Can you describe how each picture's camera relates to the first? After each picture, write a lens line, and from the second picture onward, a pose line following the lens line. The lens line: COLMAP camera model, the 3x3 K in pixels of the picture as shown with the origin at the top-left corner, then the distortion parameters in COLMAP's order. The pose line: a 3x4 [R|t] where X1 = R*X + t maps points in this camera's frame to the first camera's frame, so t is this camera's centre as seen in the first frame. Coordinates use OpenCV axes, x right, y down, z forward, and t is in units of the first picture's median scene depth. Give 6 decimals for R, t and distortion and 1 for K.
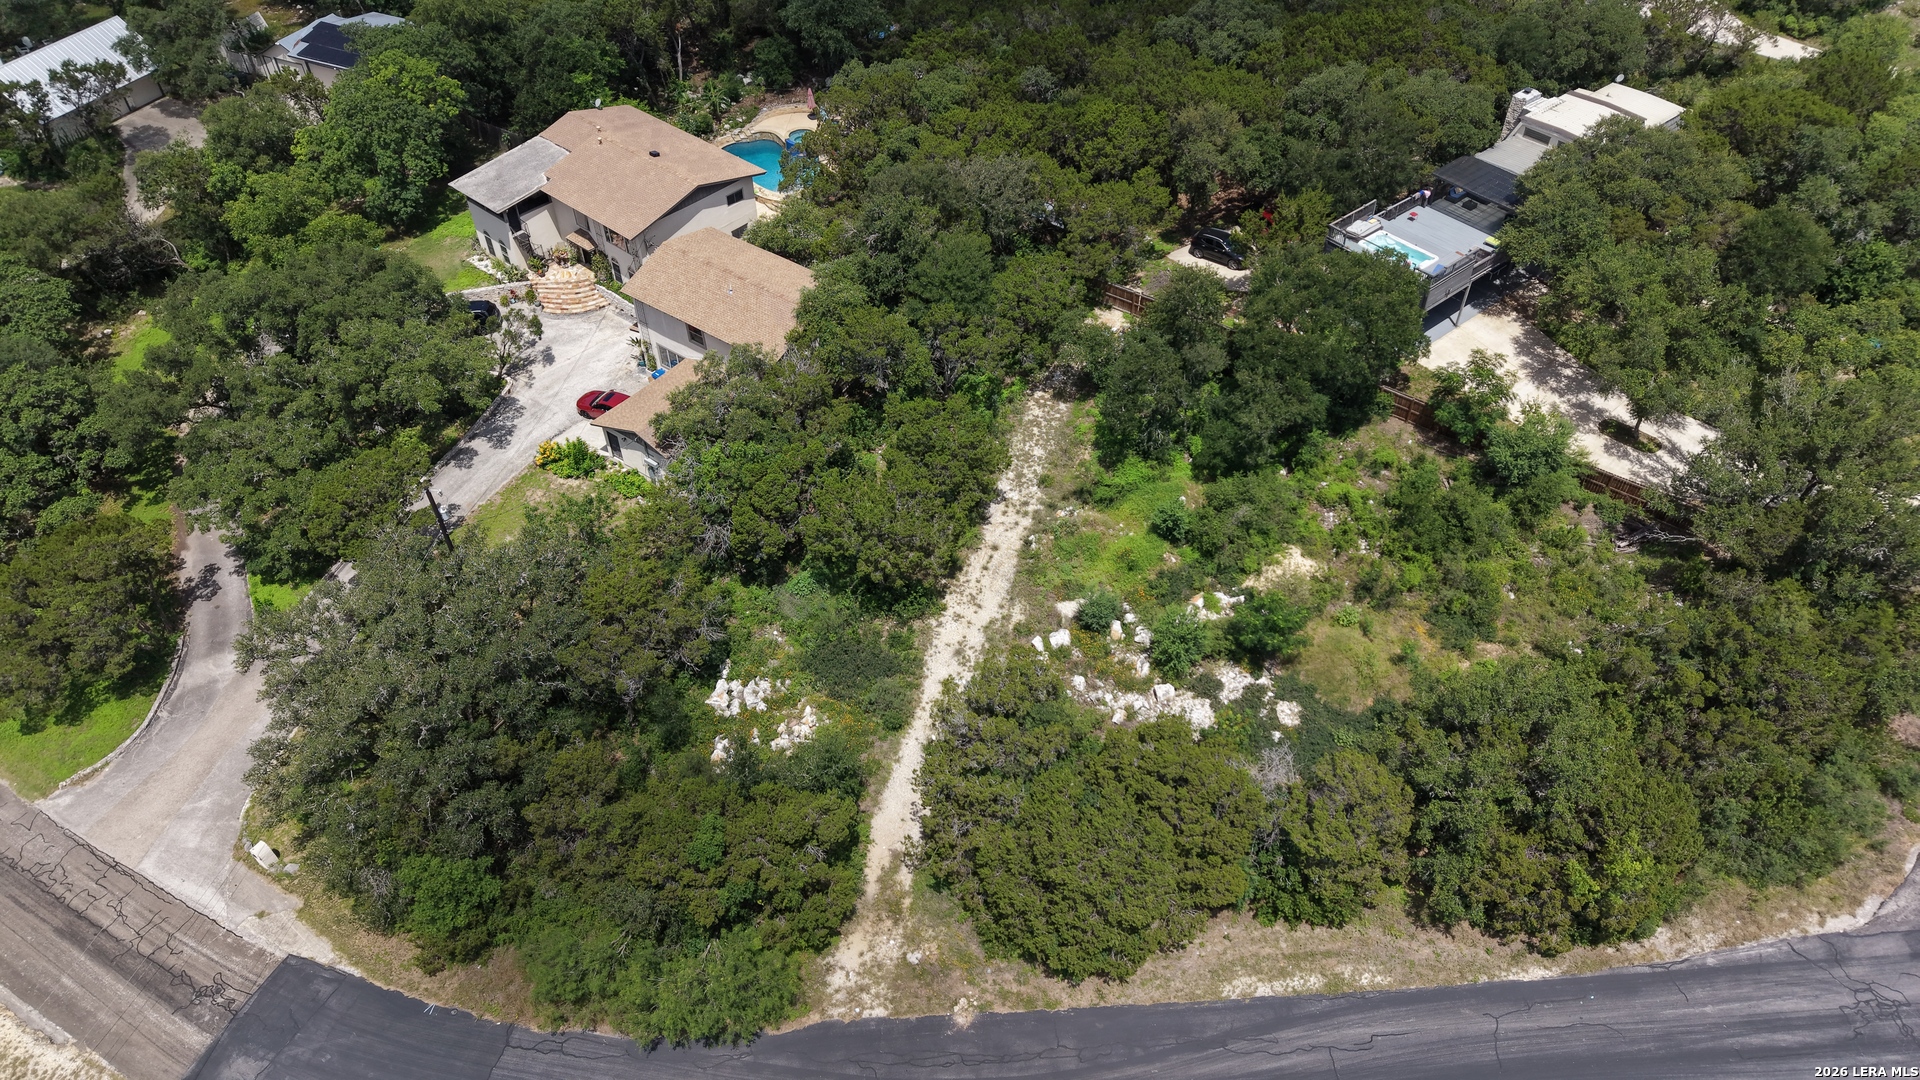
lens RADIAL K [[1279.9, 0, 956.1], [0, 1279.9, 545.0], [0, 0, 1]] dist [0.038817, -0.041256]
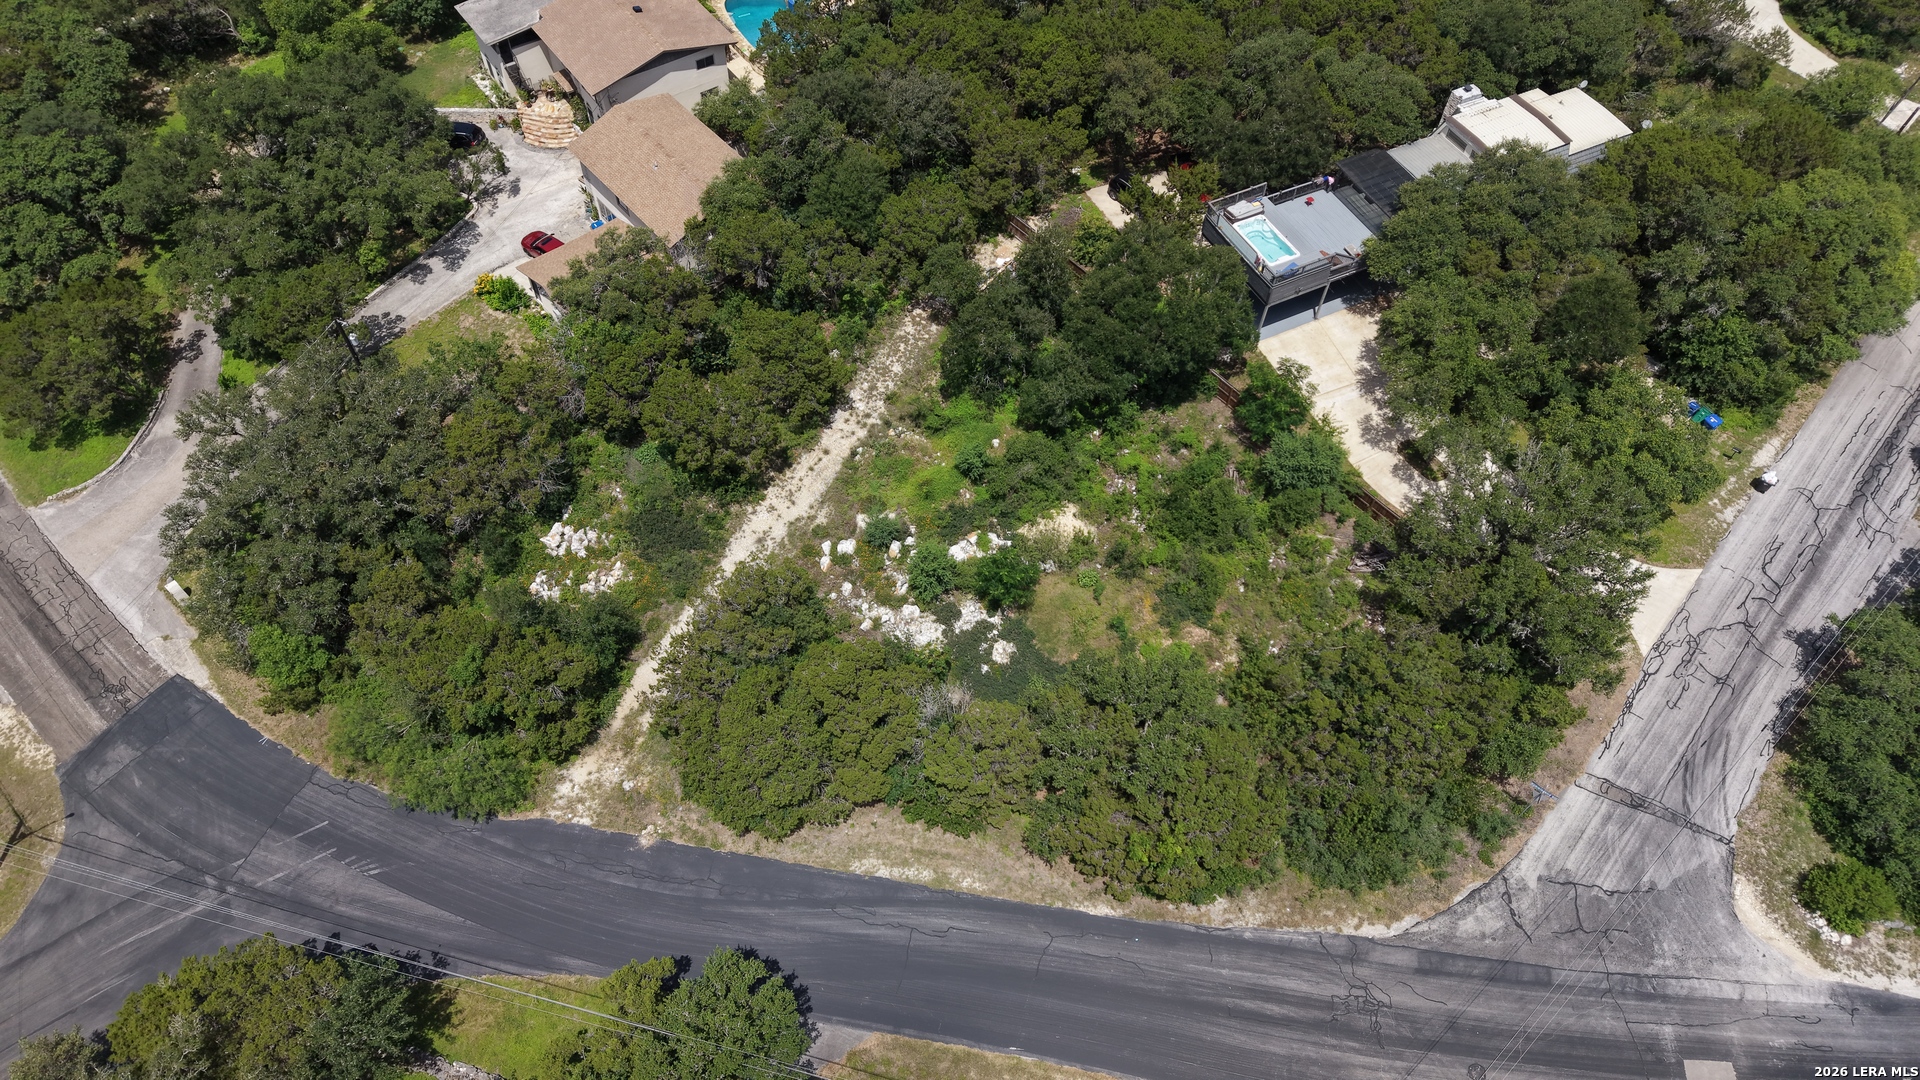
lens RADIAL K [[1279.9, 0, 957.5], [0, 1279.9, 549.4], [0, 0, 1]] dist [0.038817, -0.041256]
pose [[0.974692, 0.201619, -0.096562, 0.280558], [-0.181356, 0.965709, 0.185786, -0.150505], [0.130709, -0.163572, 0.977834, -0.110519]]
